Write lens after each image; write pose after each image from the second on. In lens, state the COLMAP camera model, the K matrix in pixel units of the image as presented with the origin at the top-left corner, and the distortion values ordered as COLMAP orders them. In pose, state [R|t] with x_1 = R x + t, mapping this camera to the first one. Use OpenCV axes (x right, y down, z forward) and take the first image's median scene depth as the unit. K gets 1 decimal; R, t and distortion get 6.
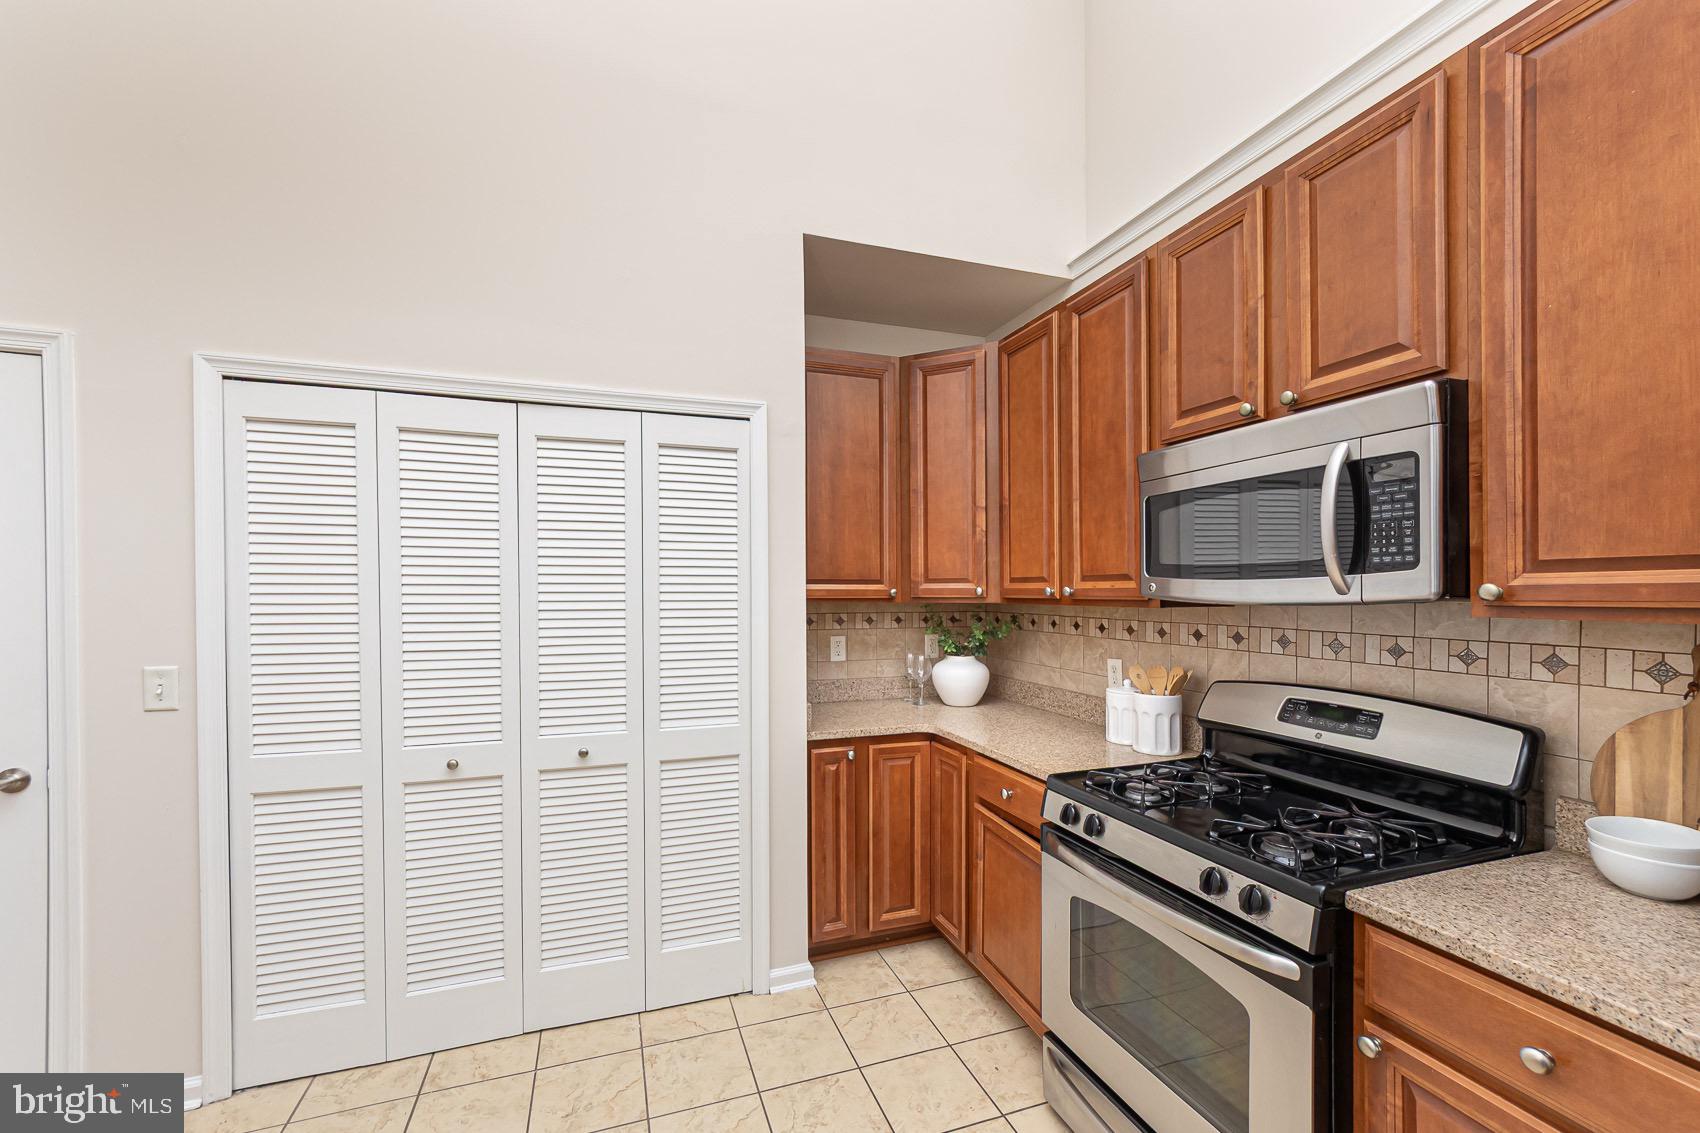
lens RADIAL K [[699.4, 0, 846.6], [0, 699.4, 602.3], [0, 0, 1]] dist [0.002534, 0.002445]
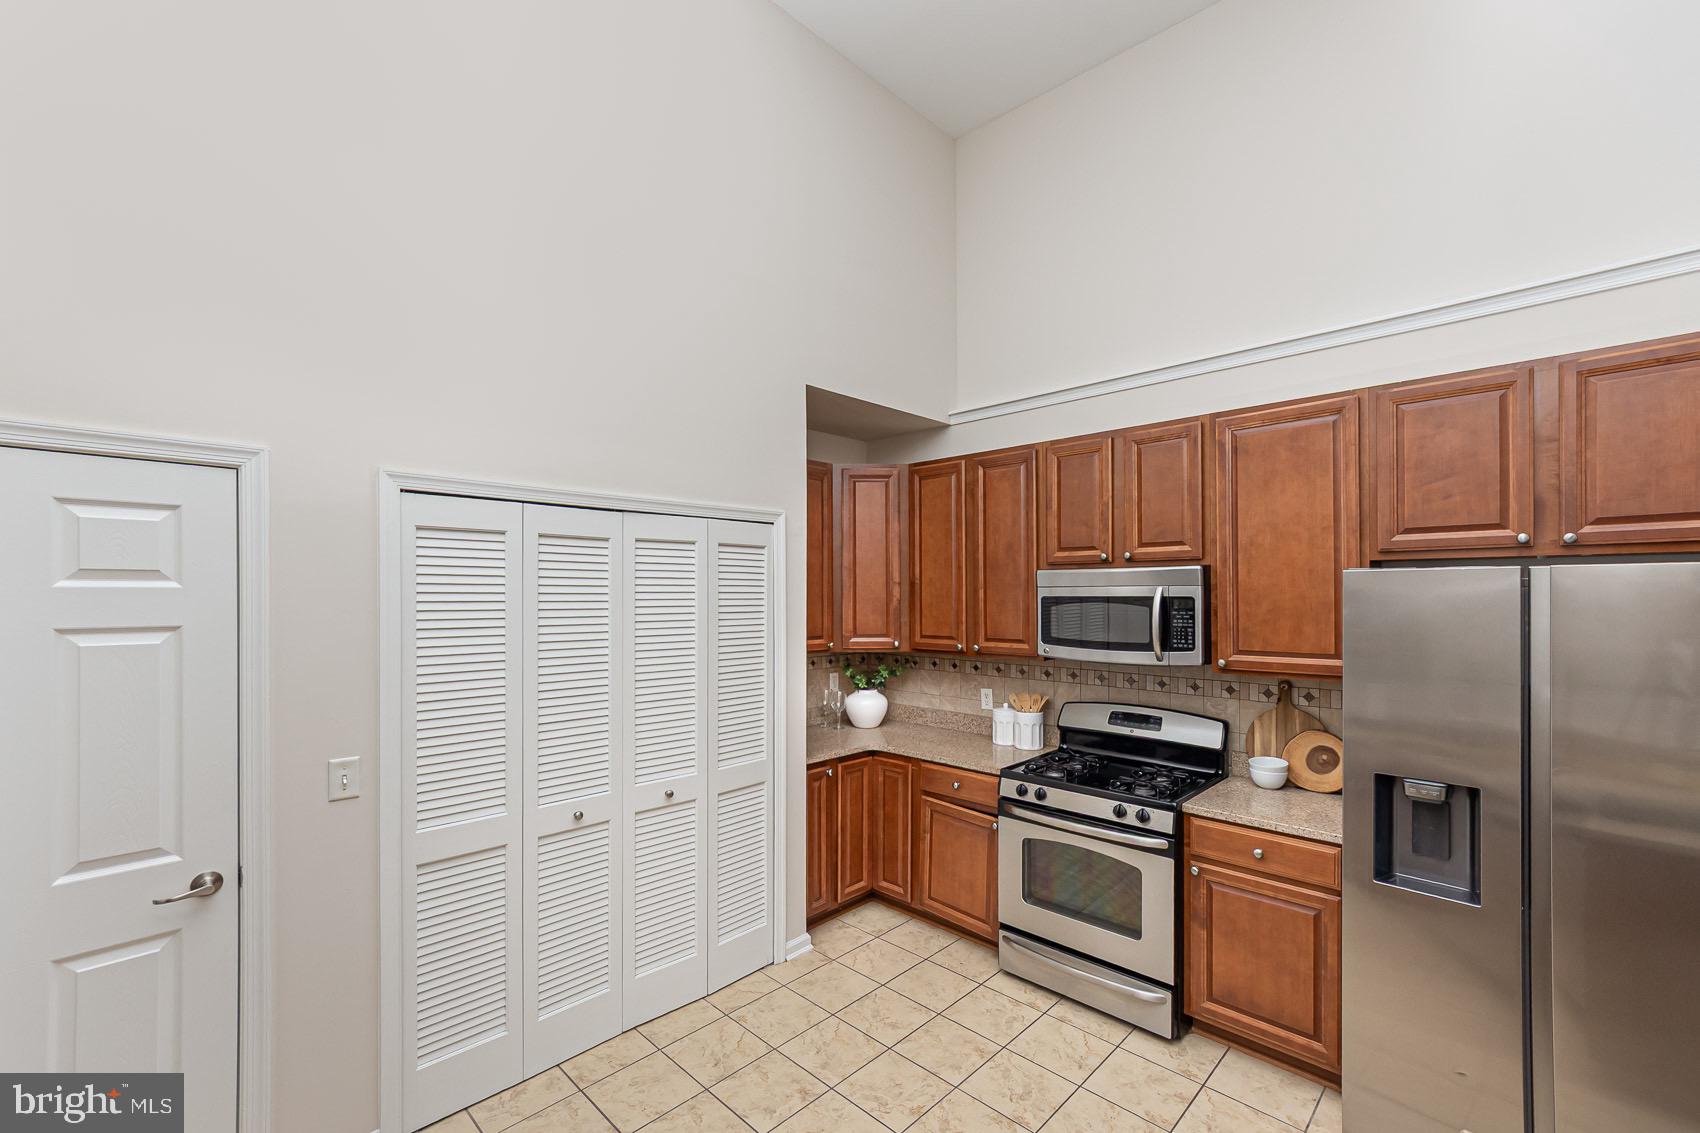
lens RADIAL K [[699.4, 0, 887.6], [0, 699.4, 611.7], [0, 0, 1]] dist [0.002534, 0.002445]
pose [[0.885781, -0.005863, 0.464066, -0.608360], [0.005436, 0.999983, 0.002258, -0.108093], [-0.464071, 0.000522, 0.885798, -0.277777]]
